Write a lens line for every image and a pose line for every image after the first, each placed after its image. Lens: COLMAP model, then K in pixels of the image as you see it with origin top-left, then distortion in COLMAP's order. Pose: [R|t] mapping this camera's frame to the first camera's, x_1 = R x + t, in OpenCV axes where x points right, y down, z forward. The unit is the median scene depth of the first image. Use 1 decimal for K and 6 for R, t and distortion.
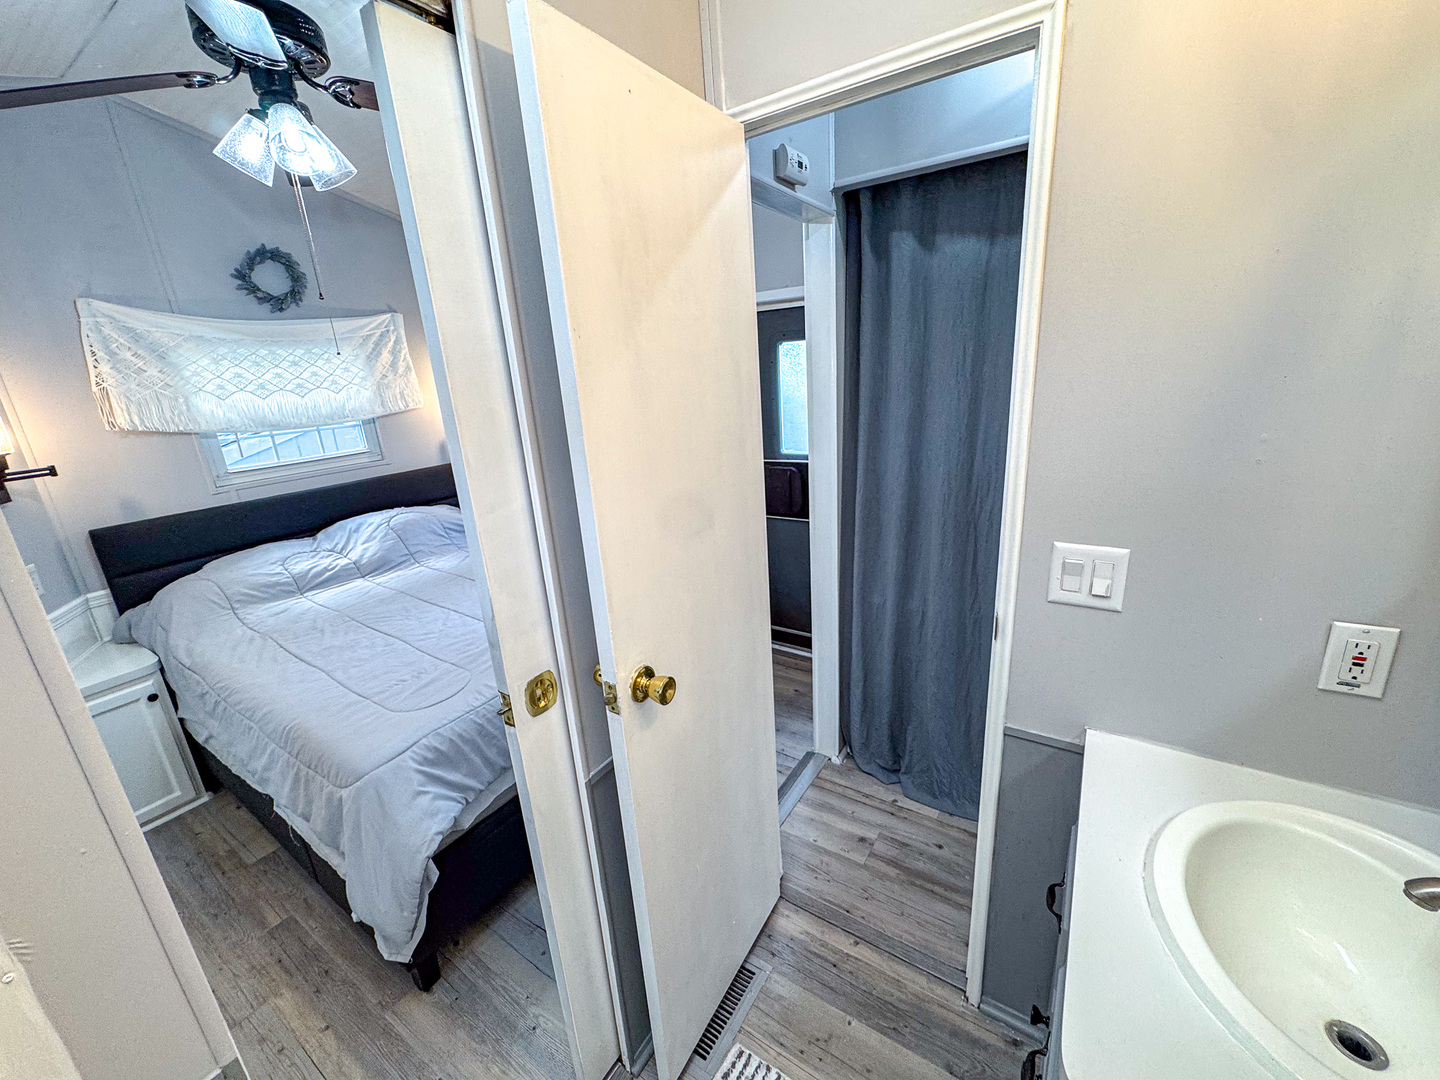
lens RADIAL K [[572.5, 0, 720.5], [0, 572.5, 540.3], [0, 0, 1]] dist [-0.003232, -0.000137]
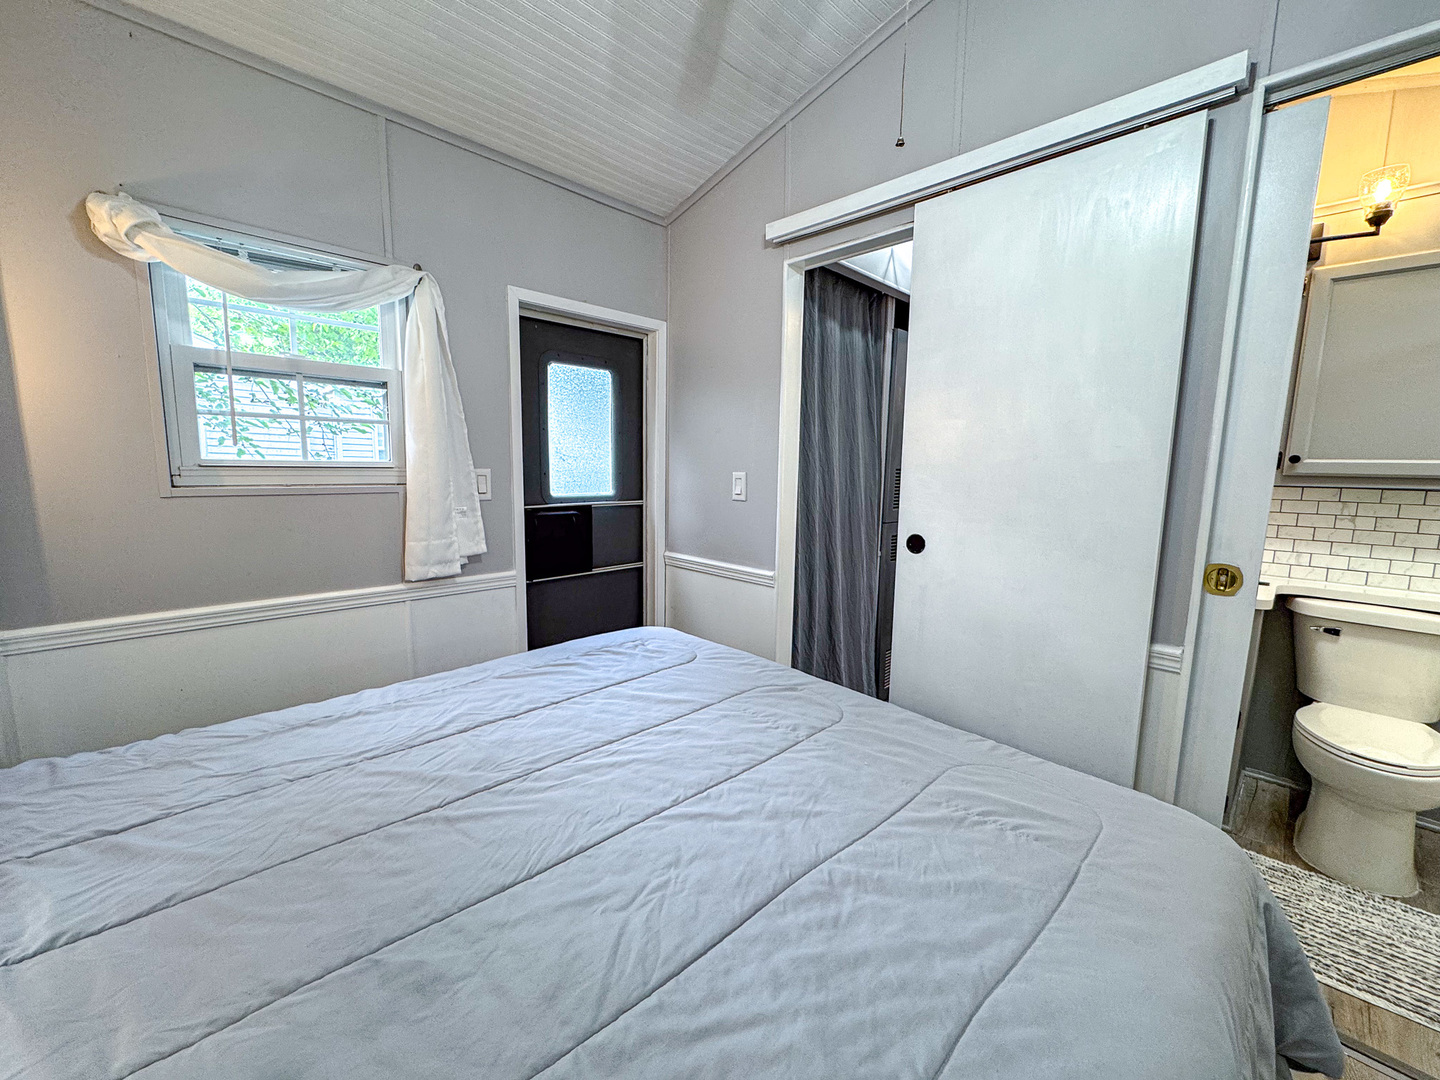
lens RADIAL K [[572.5, 0, 719.8], [0, 572.5, 539.5], [0, 0, 1]] dist [-0.003232, -0.000137]
pose [[0.206981, -0.069189, 0.975895, -0.787342], [0.256552, 0.966427, 0.014105, -0.054998], [-0.944108, 0.247448, 0.217783, 0.767035]]
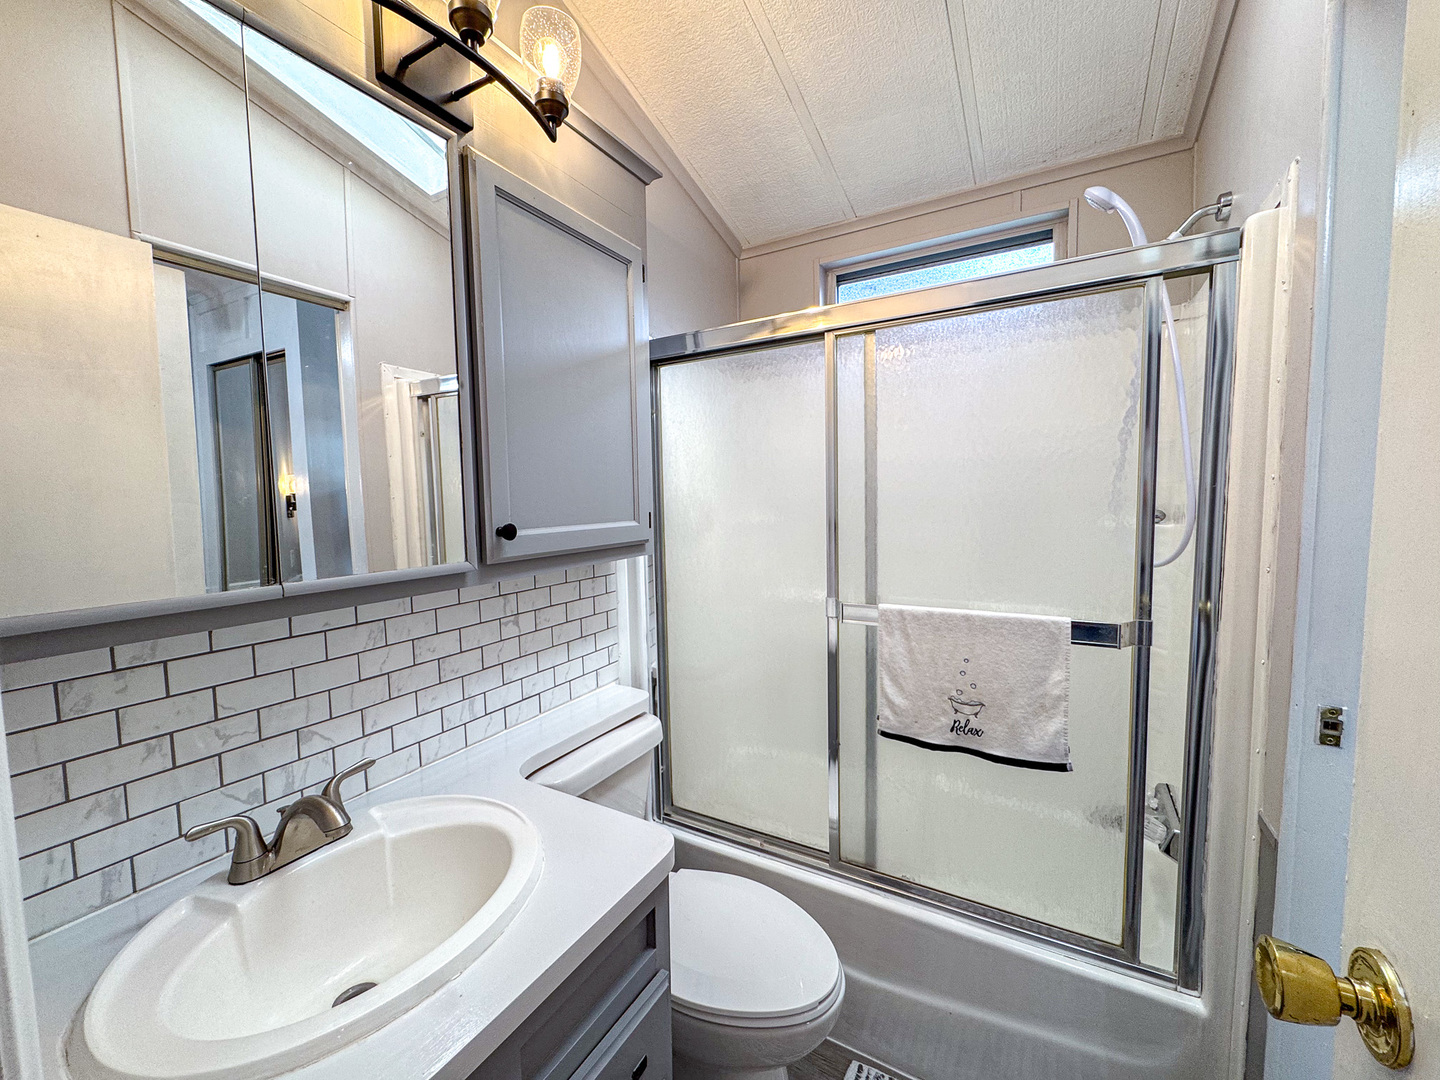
lens RADIAL K [[572.5, 0, 706.9], [0, 572.5, 535.1], [0, 0, 1]] dist [-0.003232, -0.000137]
pose [[-0.995427, 0.081619, -0.049638, 0.101767], [0.058762, 0.932844, 0.355457, -0.079073], [0.075317, 0.350915, -0.933374, 0.524396]]
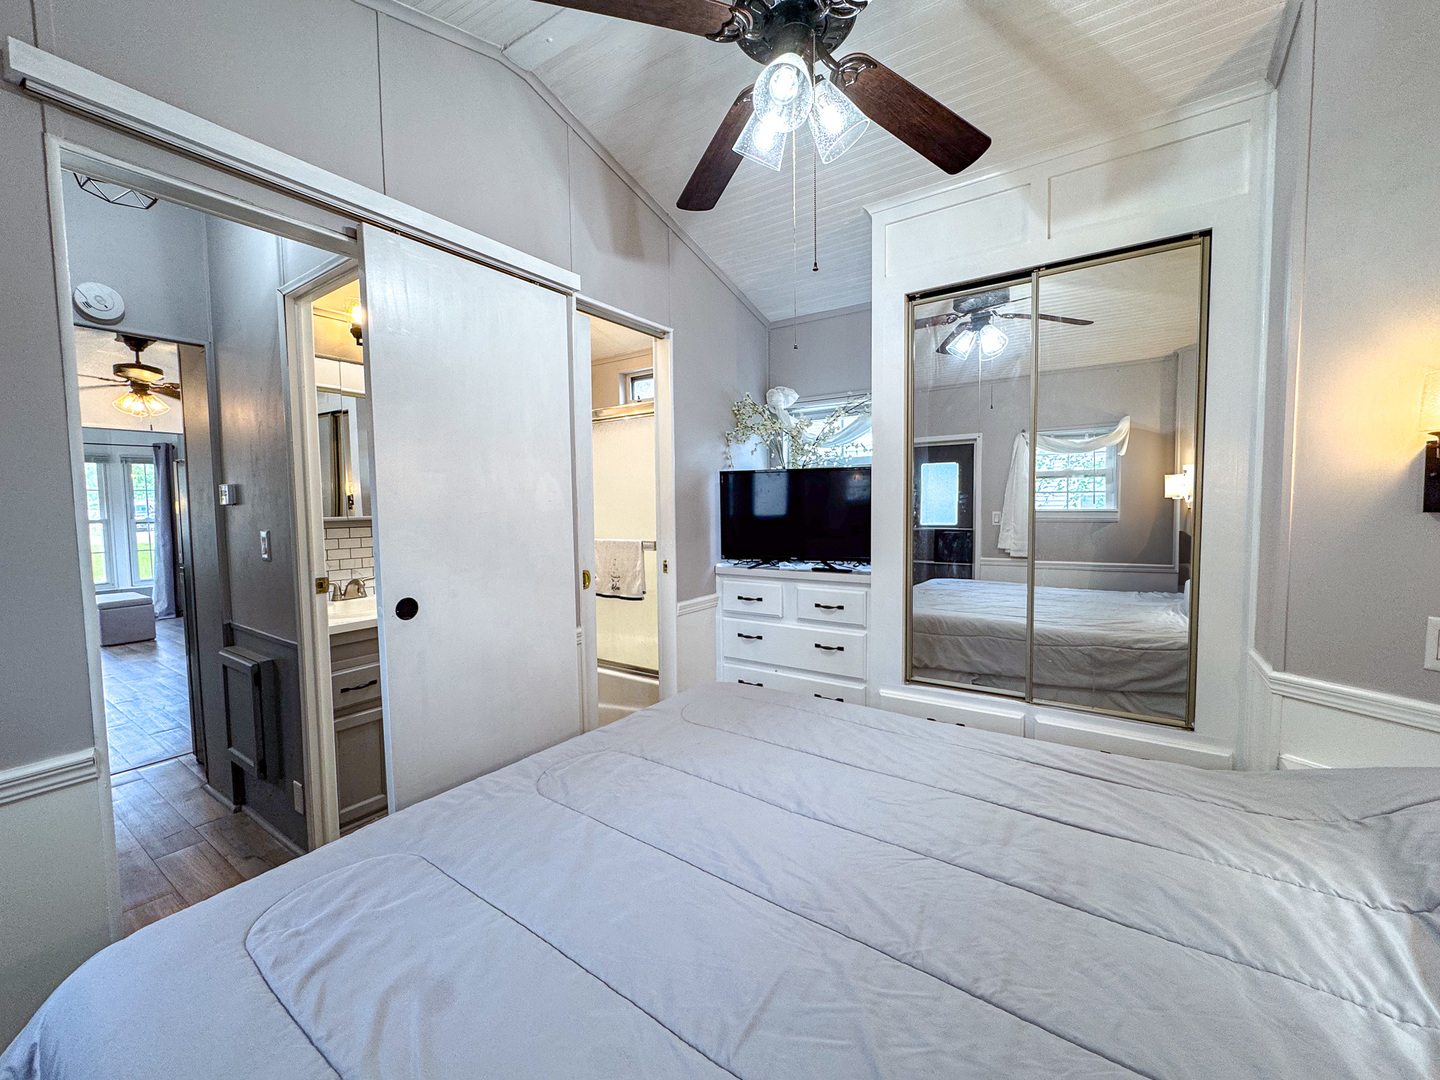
lens RADIAL K [[572.5, 0, 721.4], [0, 572.5, 541.6], [0, 0, 1]] dist [-0.003232, -0.000137]
pose [[-0.997660, 0.068311, 0.002730, -0.383706], [0.064912, 0.933967, 0.351415, -0.241512], [0.021455, 0.350770, -0.936216, 1.269912]]
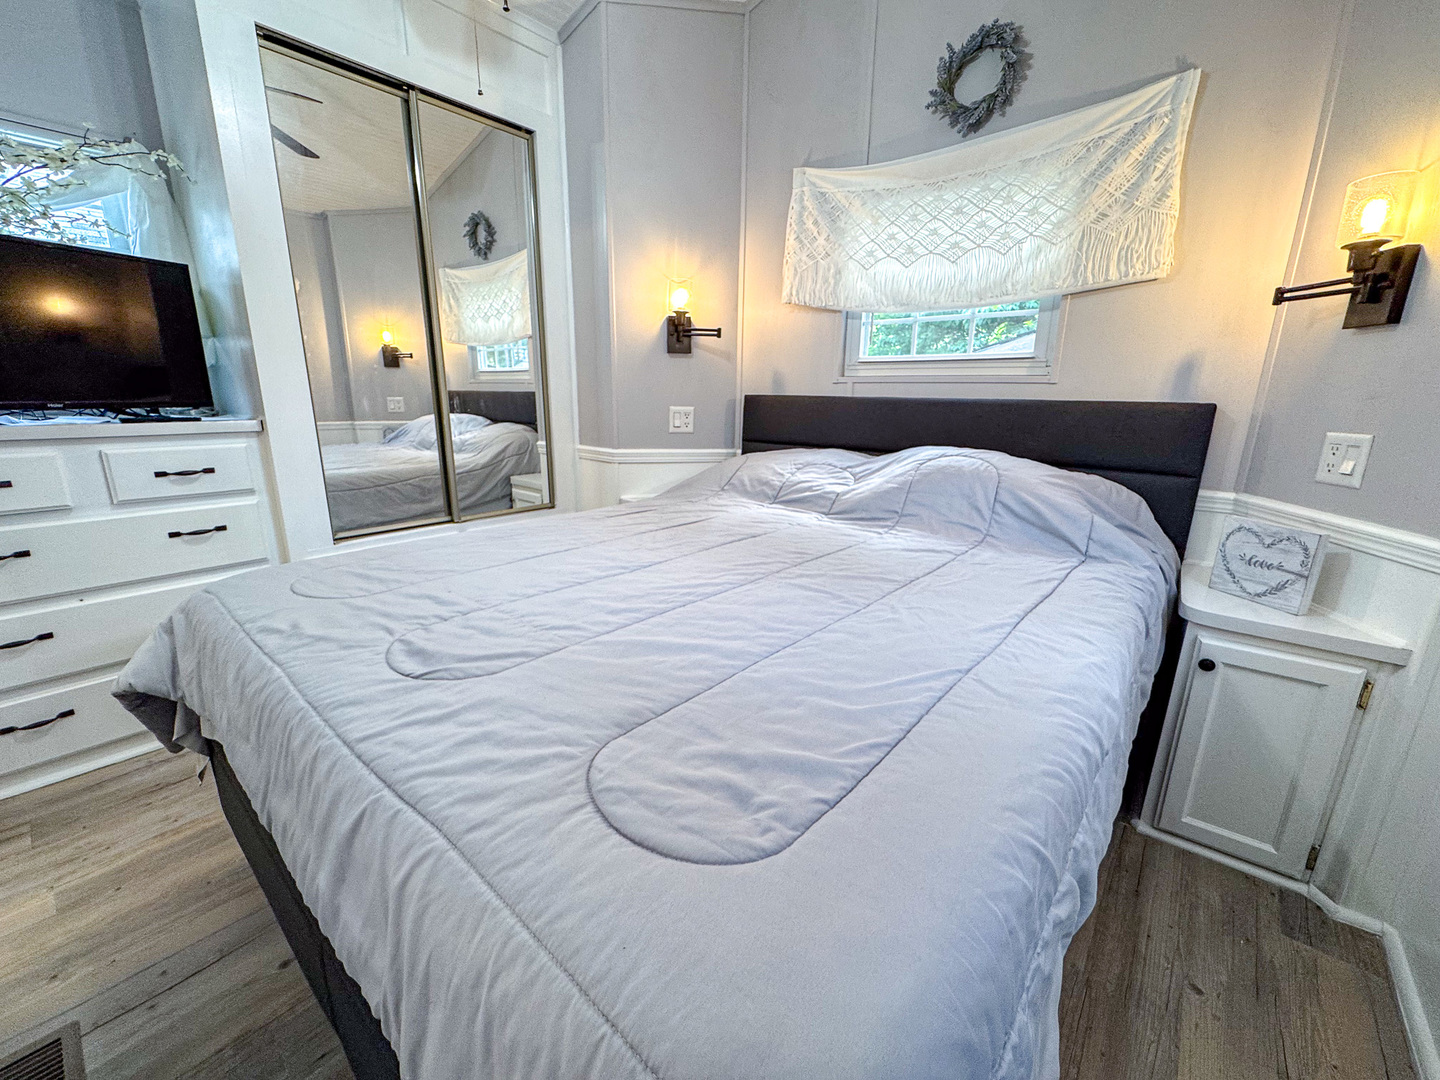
lens RADIAL K [[572.5, 0, 719.0], [0, 572.5, 539.5], [0, 0, 1]] dist [-0.003232, -0.000137]
pose [[-0.108319, 0.303501, -0.946654, 0.063709], [-0.300573, 0.897689, 0.322196, -0.104236], [0.947588, 0.319439, -0.006013, 0.995871]]
